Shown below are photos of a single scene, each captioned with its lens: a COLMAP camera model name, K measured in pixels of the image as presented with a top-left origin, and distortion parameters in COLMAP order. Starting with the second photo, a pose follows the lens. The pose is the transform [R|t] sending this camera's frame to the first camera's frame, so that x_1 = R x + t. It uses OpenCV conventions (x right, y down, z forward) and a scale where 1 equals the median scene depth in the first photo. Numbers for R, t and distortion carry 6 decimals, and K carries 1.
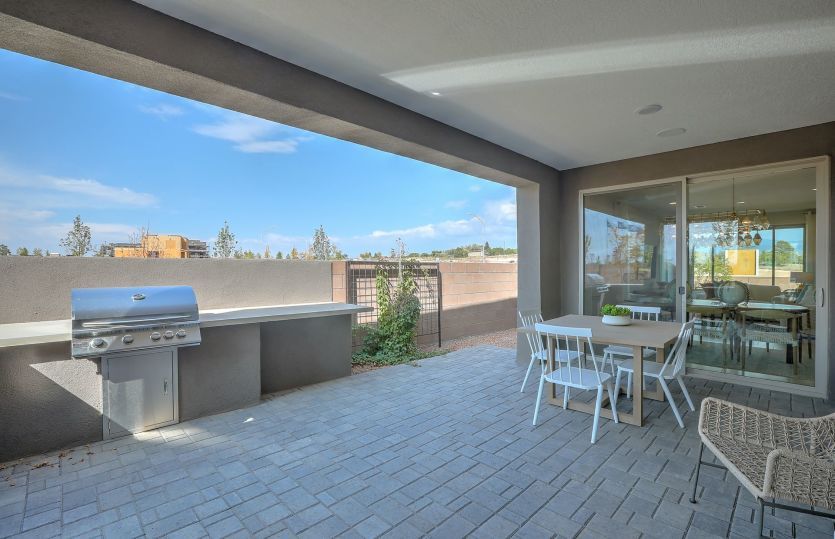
lens RADIAL K [[382.5, 0, 417.5], [0, 382.5, 269.5], [0, 0, 1]] dist [-0.021058, 0.000665]
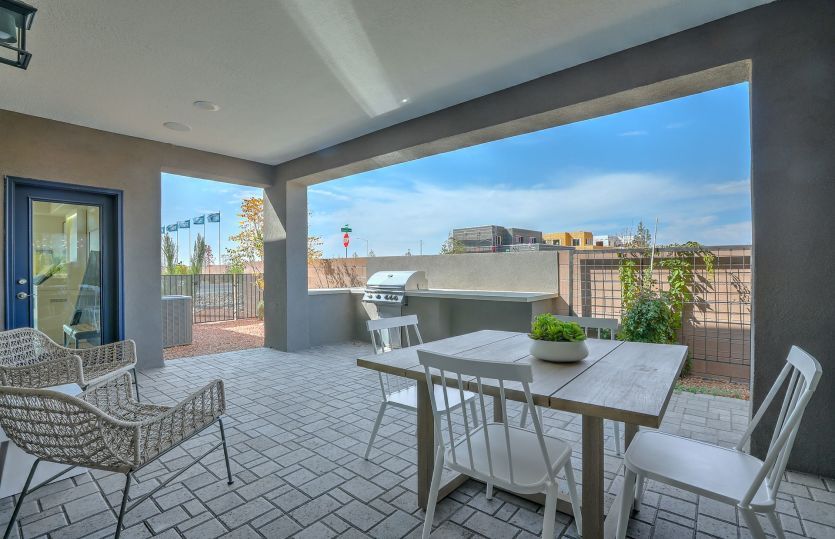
lens RADIAL K [[382.5, 0, 417.5], [0, 382.5, 269.5], [0, 0, 1]] dist [-0.021058, 0.000665]
pose [[0.110090, 0.002208, -0.993919, 0.652401], [0.000718, 0.999997, 0.002301, 0.021018], [0.993921, -0.000967, 0.110088, 0.505211]]
